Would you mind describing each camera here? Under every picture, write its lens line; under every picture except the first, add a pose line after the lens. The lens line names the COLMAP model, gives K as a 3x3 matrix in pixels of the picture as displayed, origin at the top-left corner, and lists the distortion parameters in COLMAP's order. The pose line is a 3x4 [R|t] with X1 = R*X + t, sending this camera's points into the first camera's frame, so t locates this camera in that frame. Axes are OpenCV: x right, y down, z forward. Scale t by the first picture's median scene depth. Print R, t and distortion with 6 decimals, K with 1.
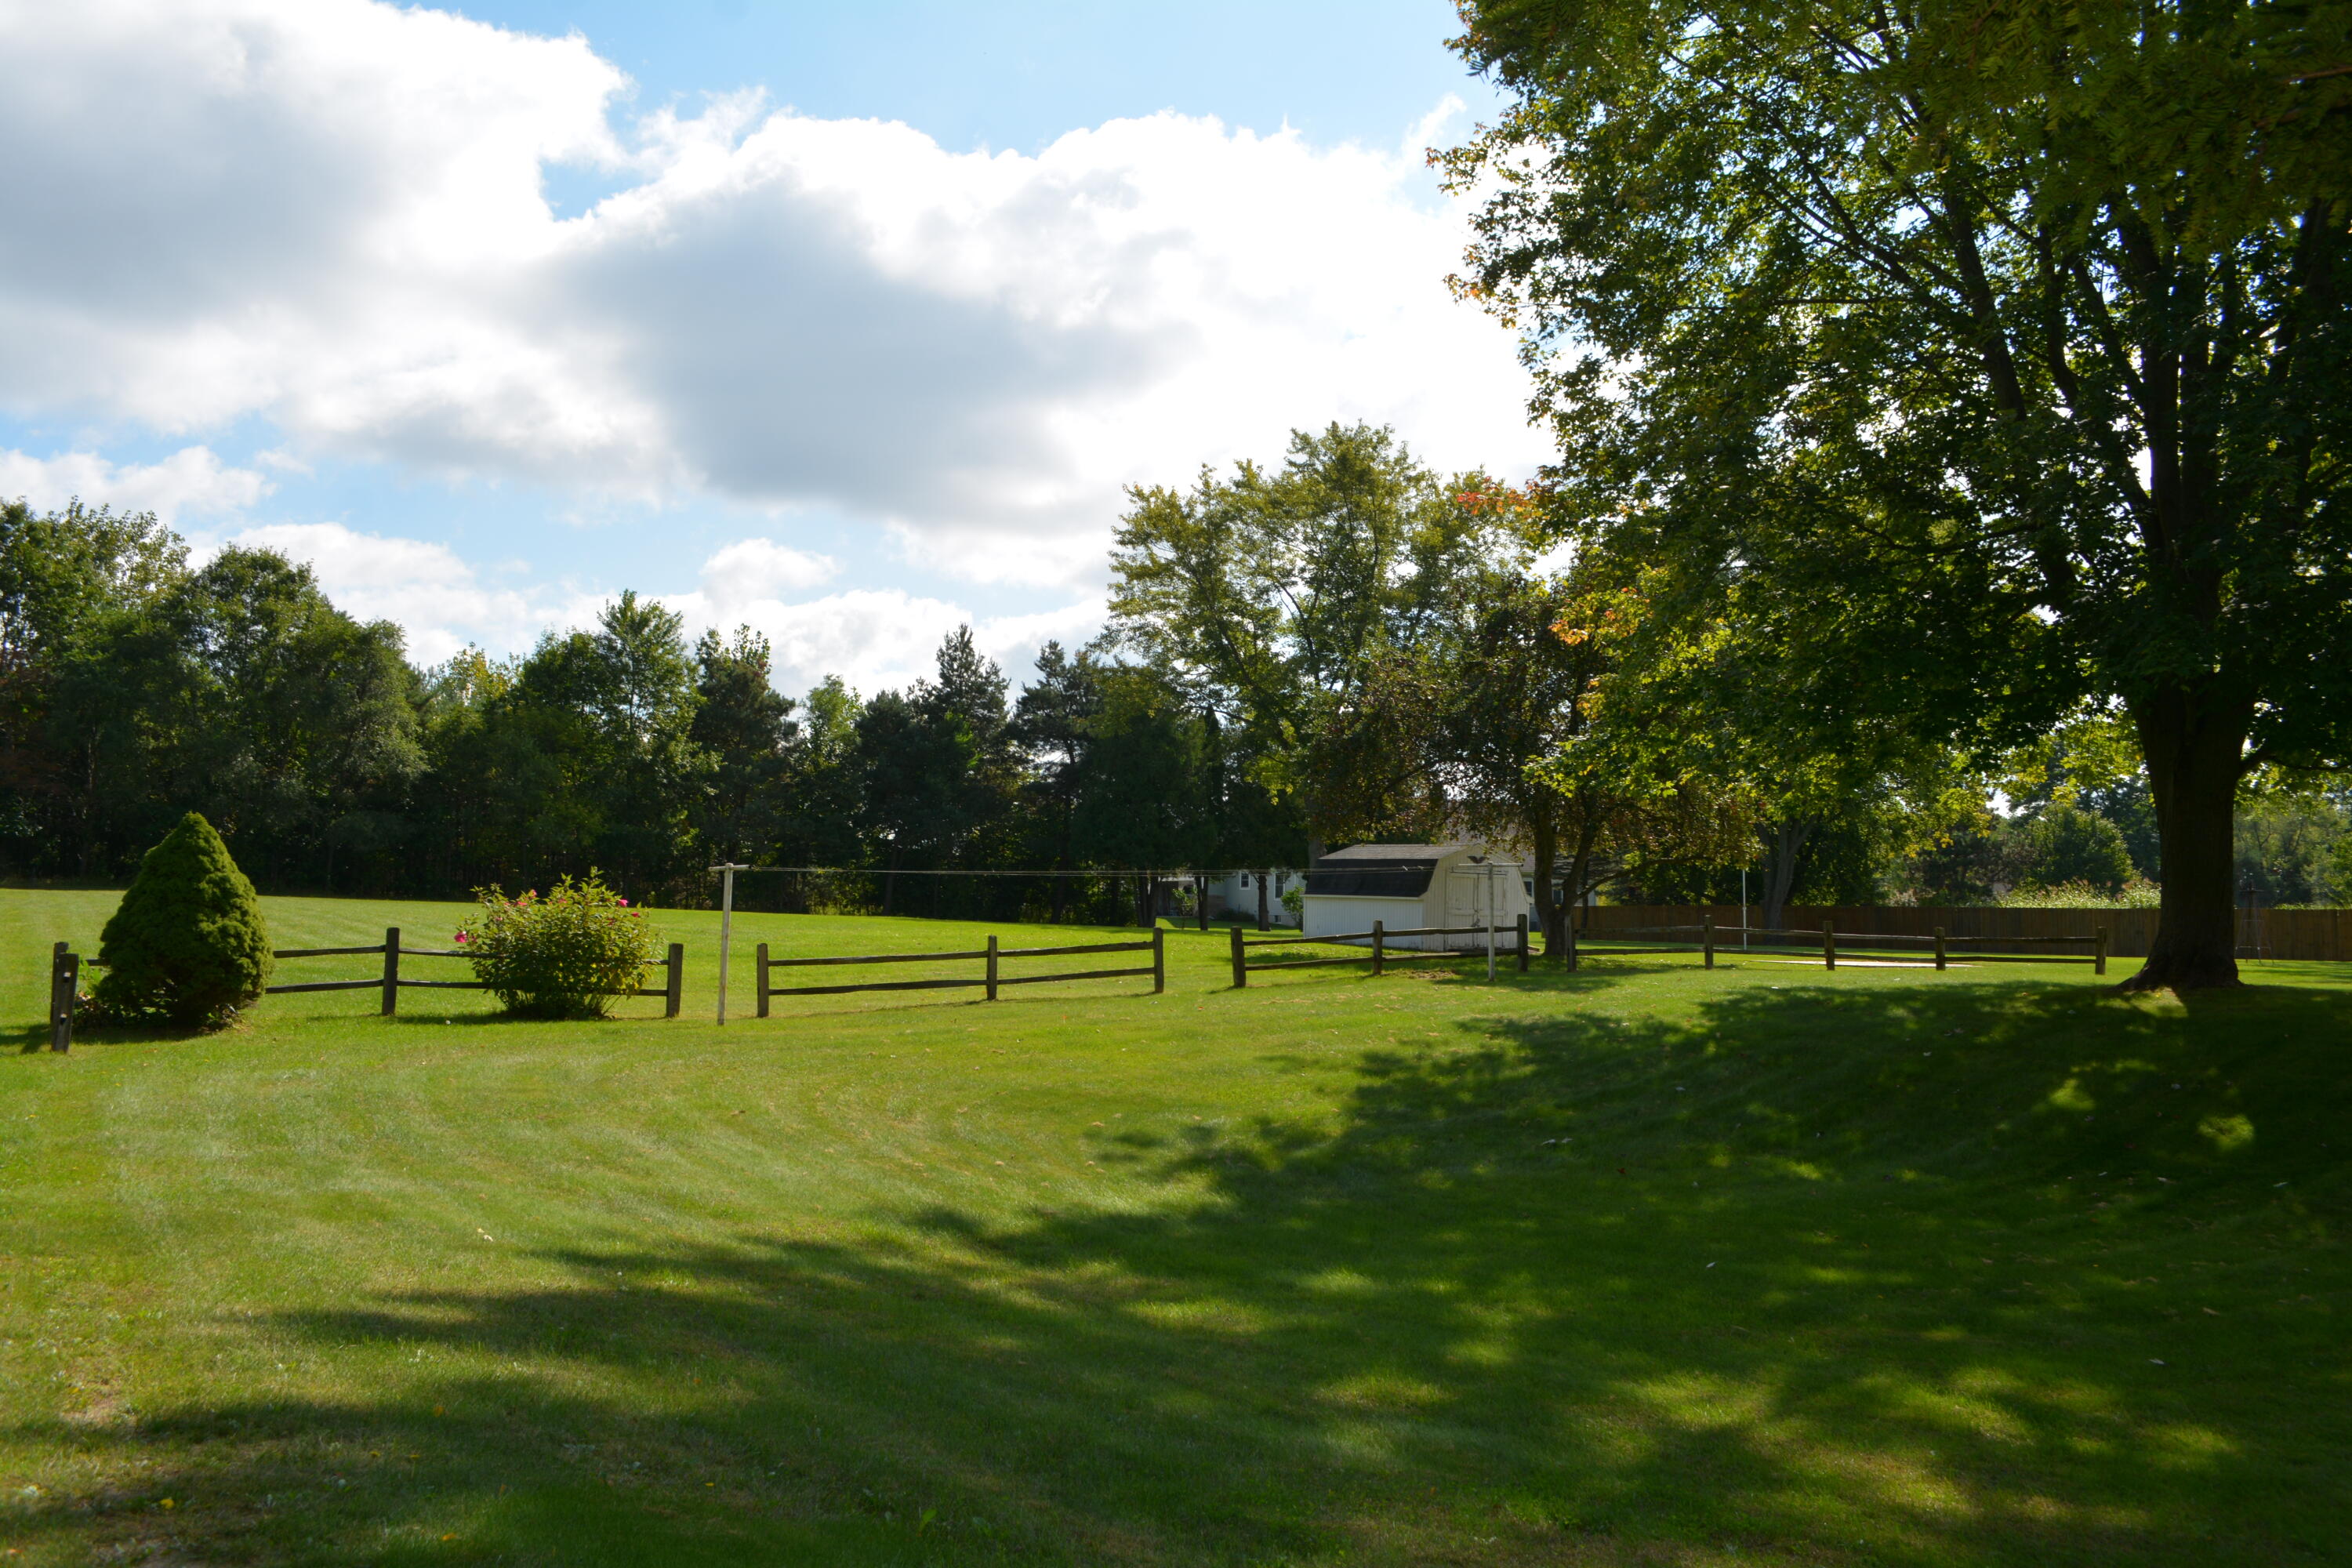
lens RADIAL K [[1857.4, 0, 1185.2], [0, 1857.4, 778.2], [0, 0, 1]] dist [-0.016703, 0.021686]
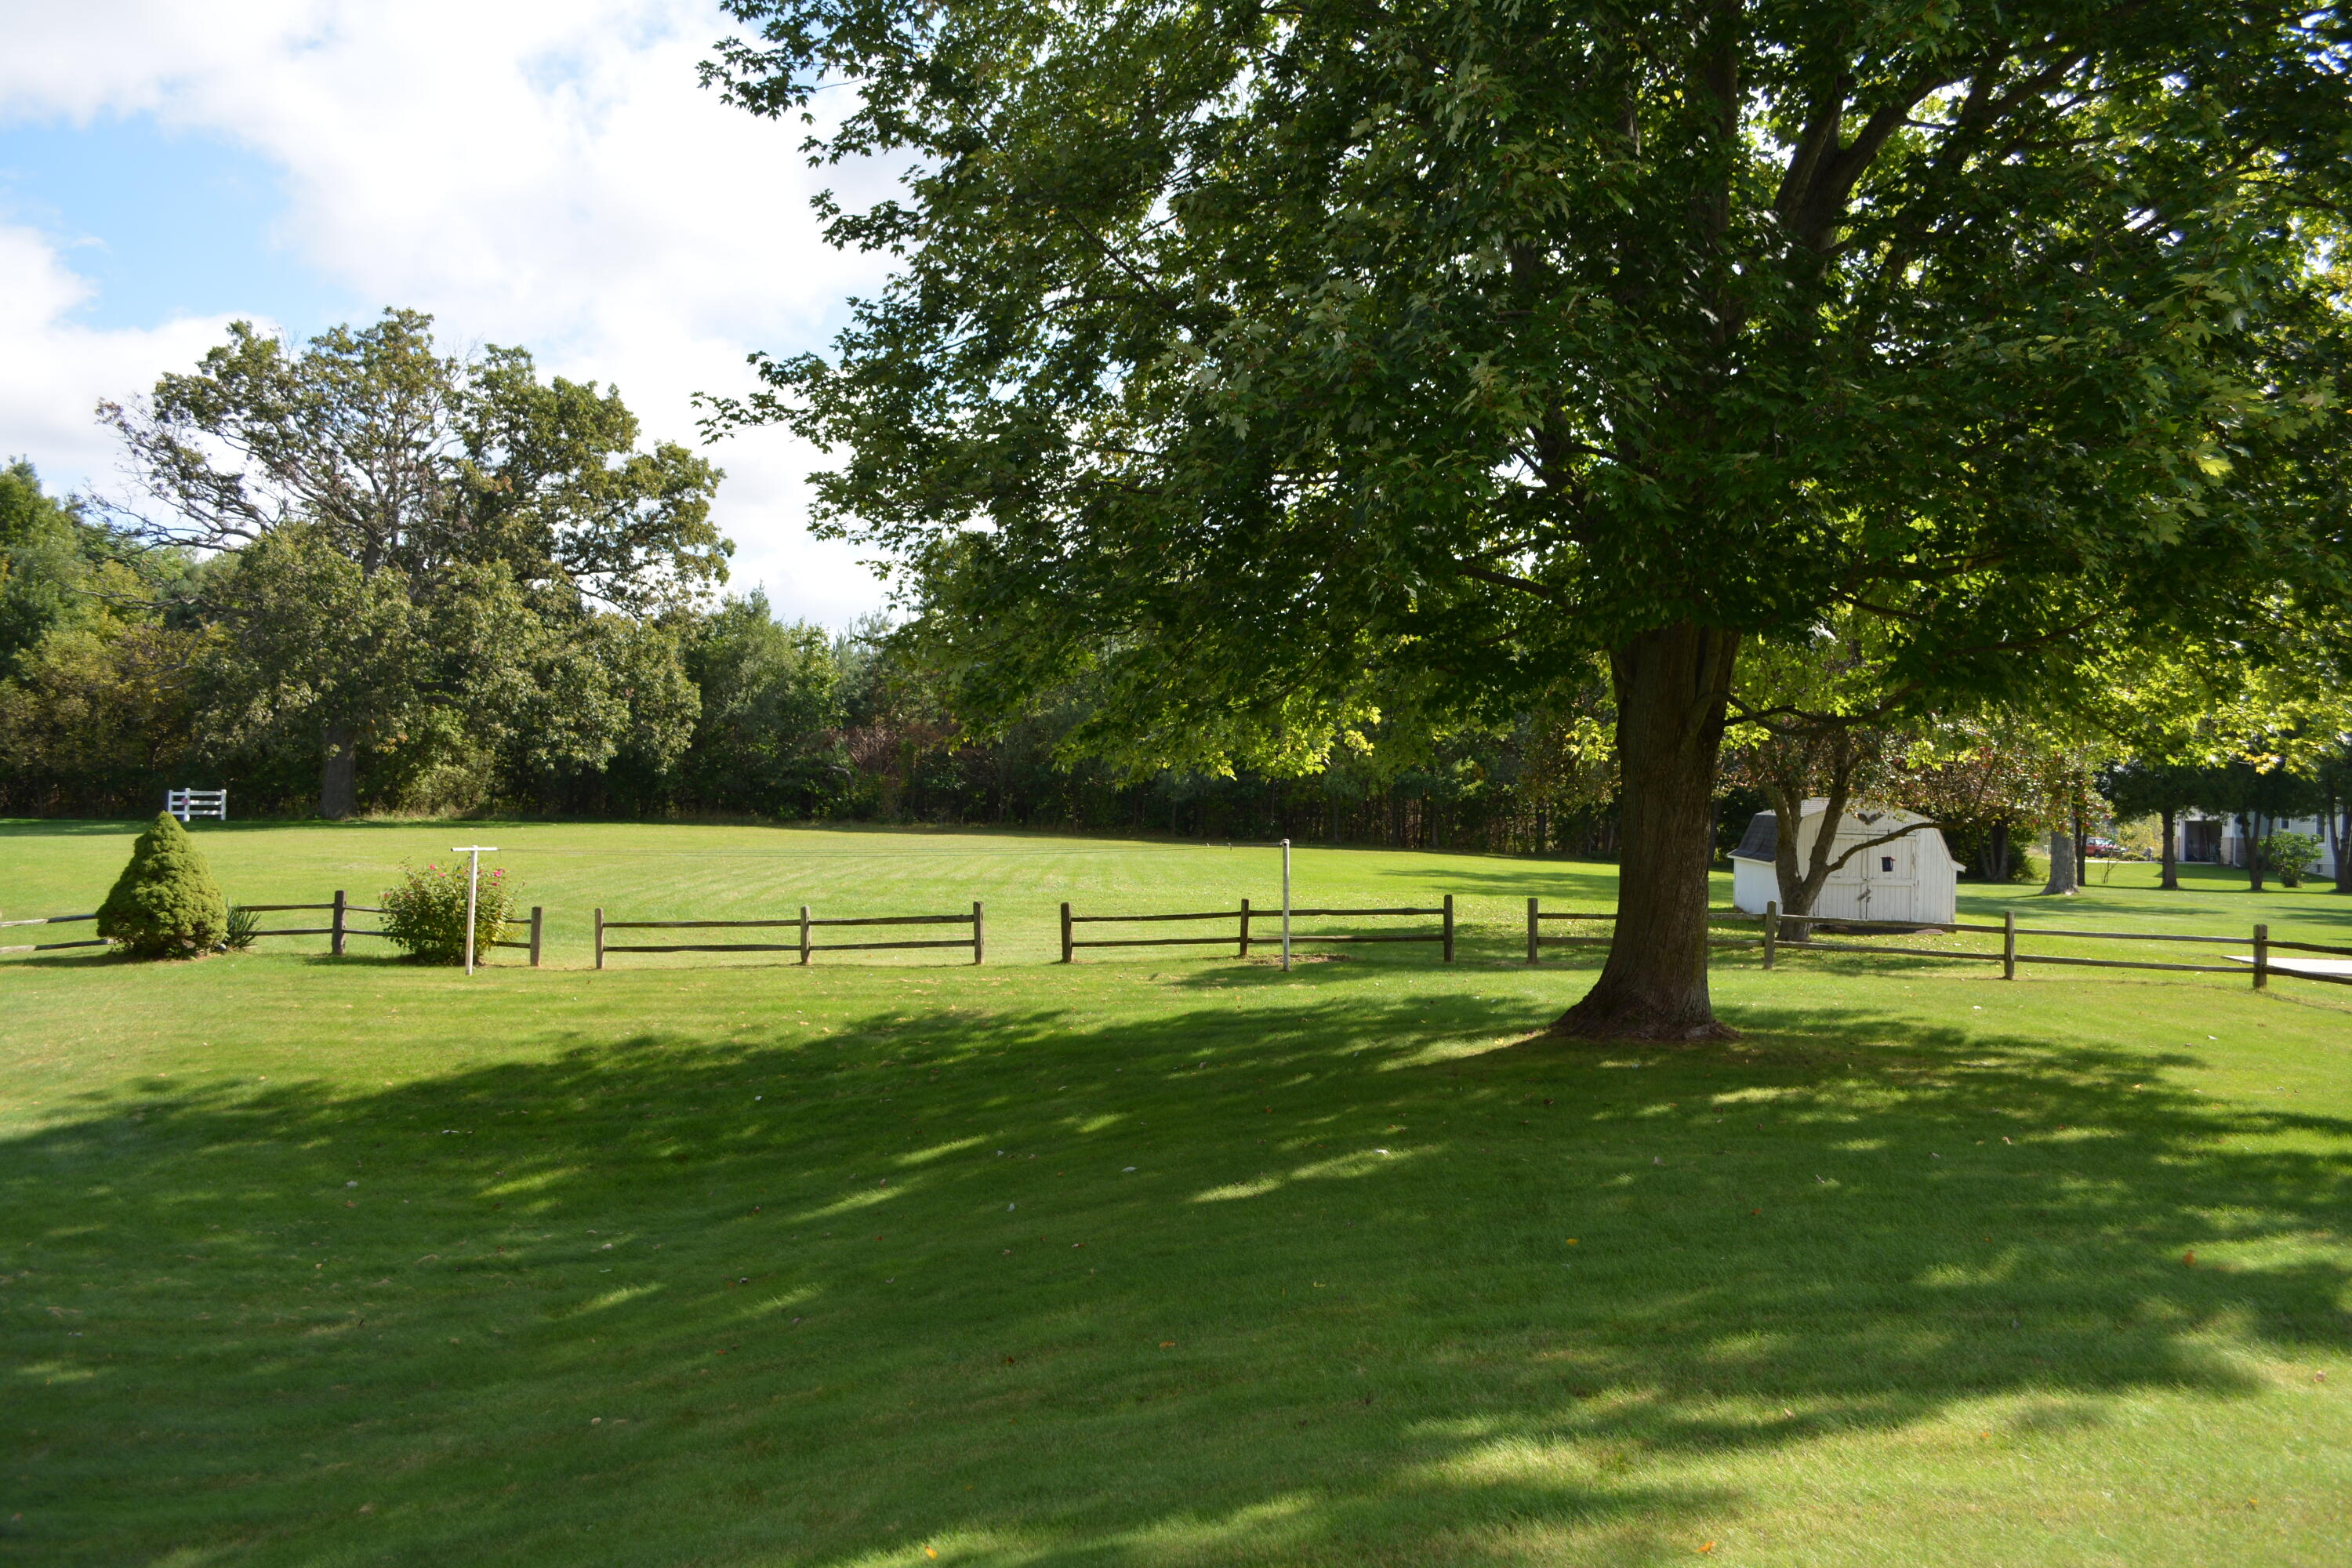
lens RADIAL K [[1857.4, 0, 1173.5], [0, 1857.4, 767.9], [0, 0, 1]] dist [-0.016703, 0.021686]
pose [[0.775538, -0.016089, -0.631095, 0.270179], [0.037340, 0.999094, 0.020415, -0.004293], [0.630195, -0.039398, 0.775437, 0.098476]]
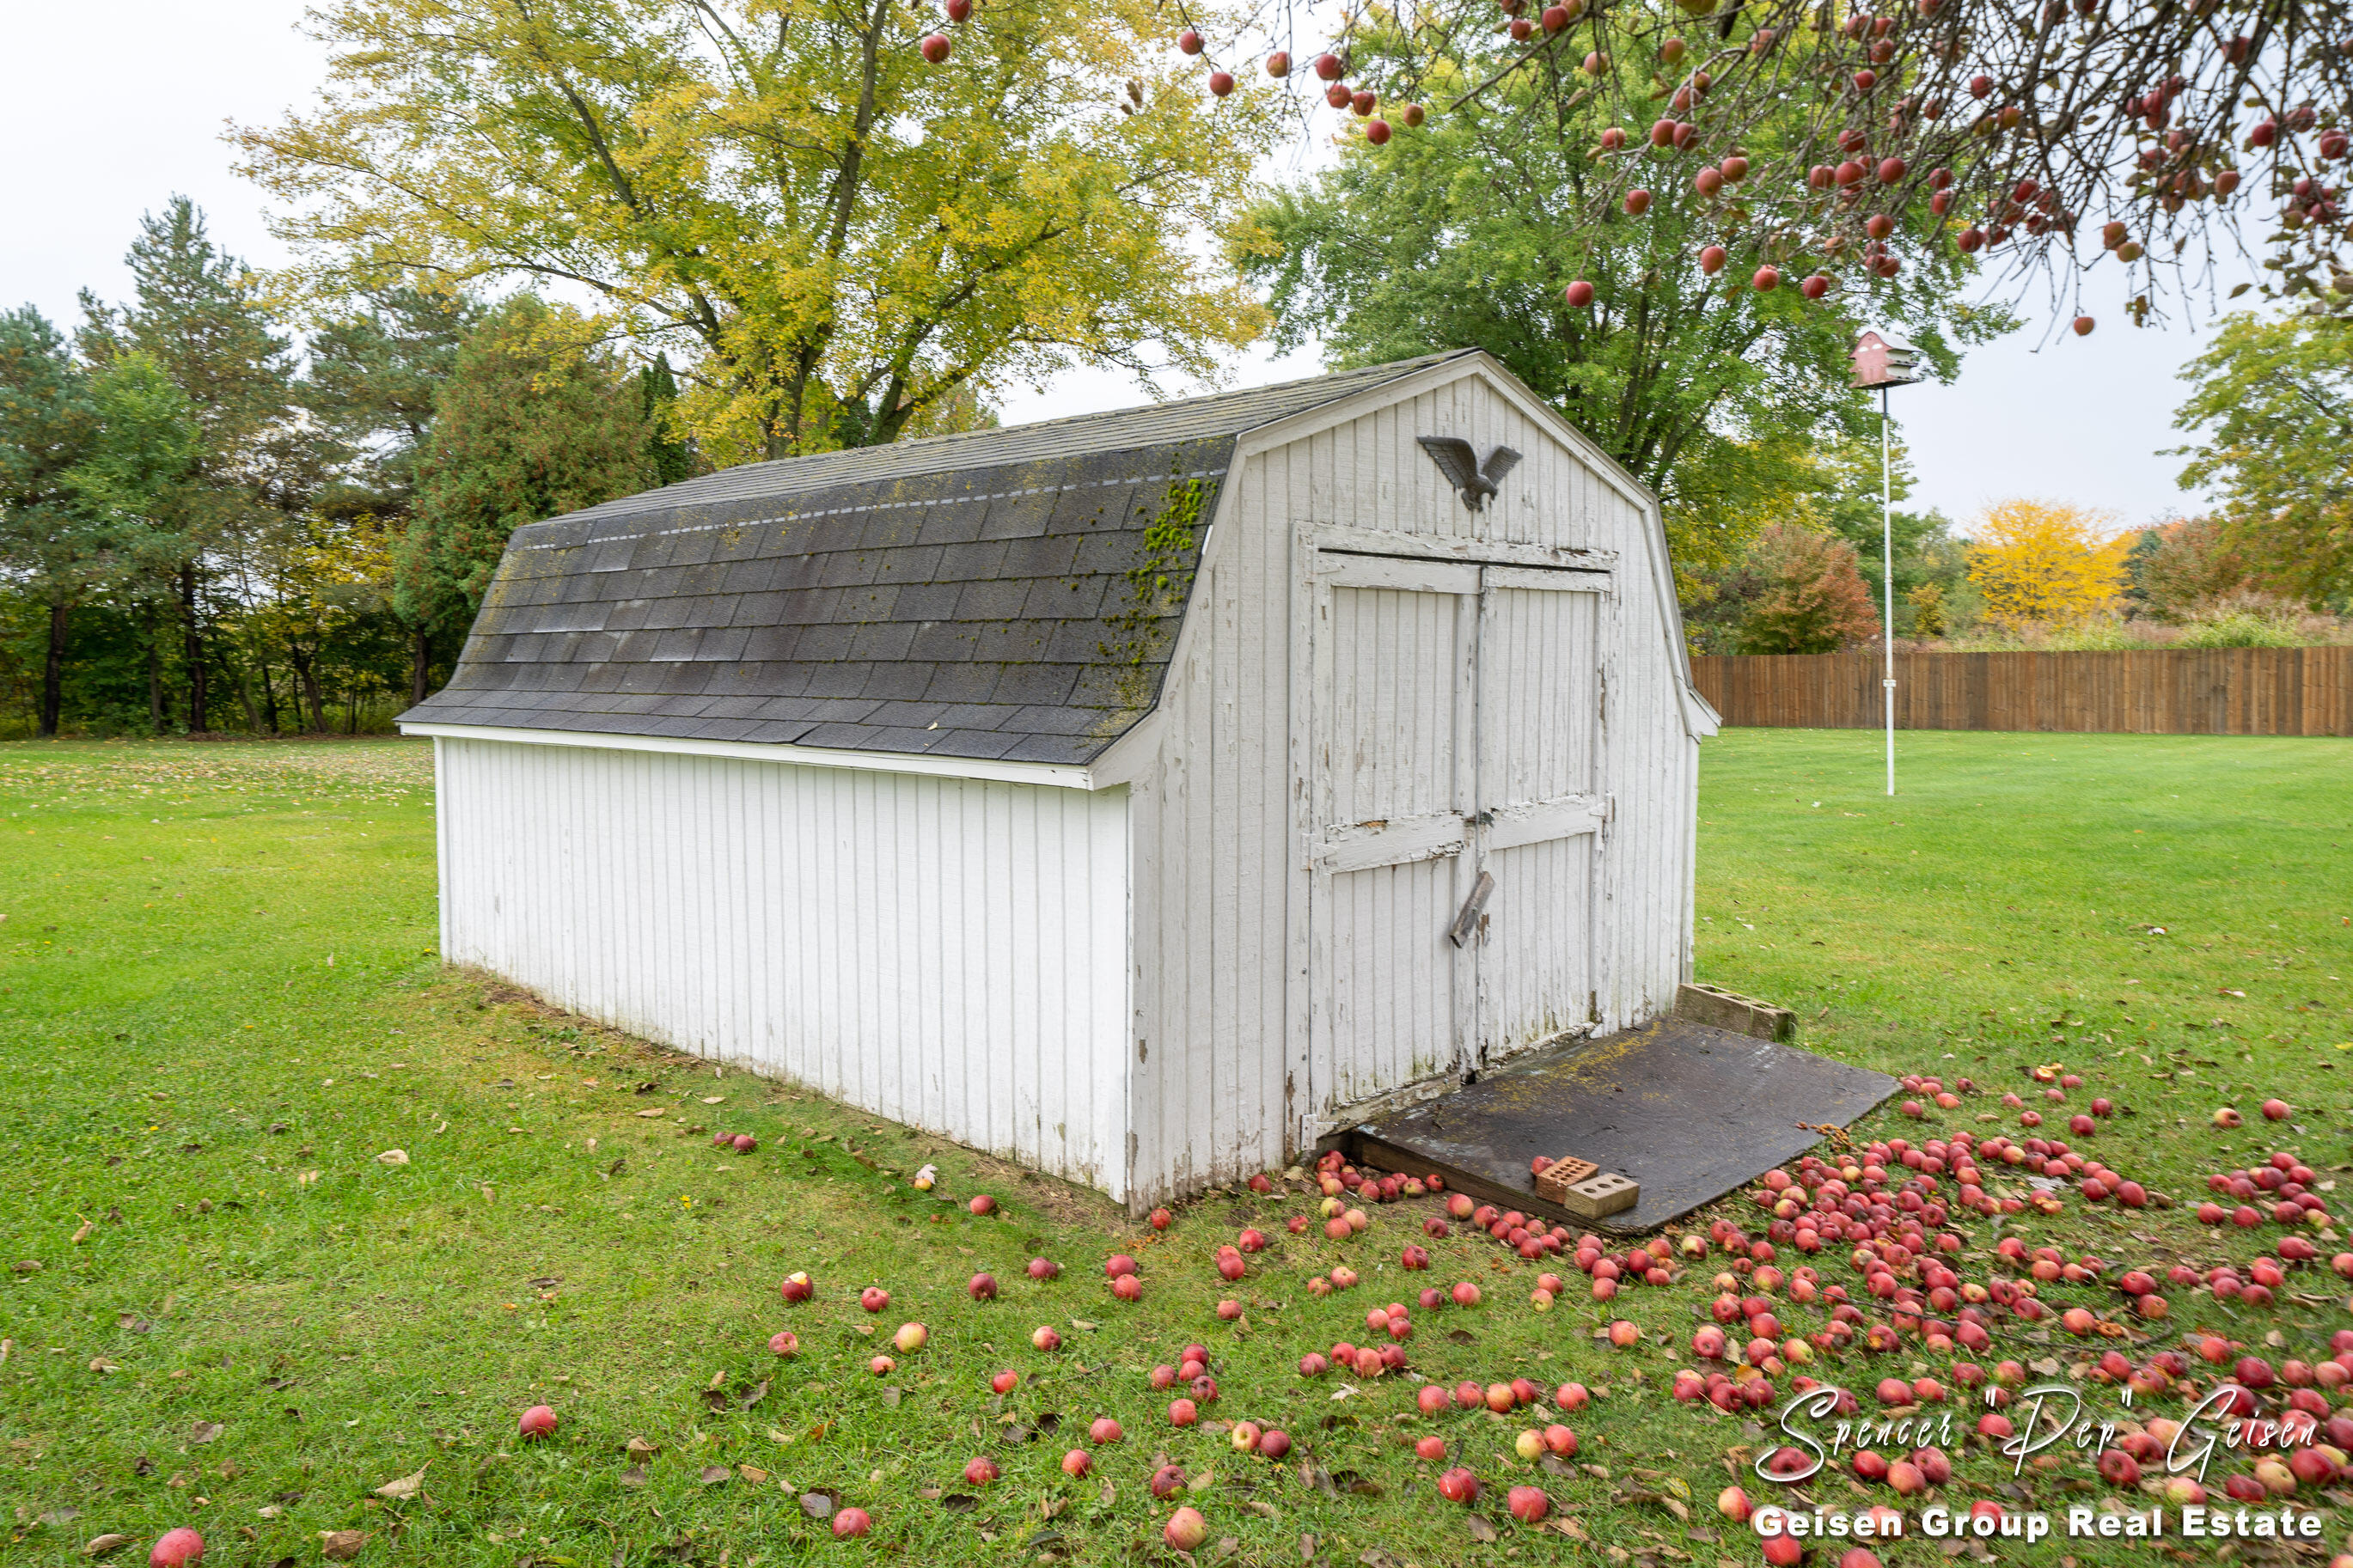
lens RADIAL K [[1639.0, 0, 1179.1], [0, 1639.0, 784.0], [0, 0, 1]] dist [0.008263, 0.002786]
pose [[0.972958, -0.047176, 0.226114, 0.065517], [0.014276, 0.989331, 0.144981, 0.030407], [-0.230542, -0.137833, 0.963251, 0.537569]]
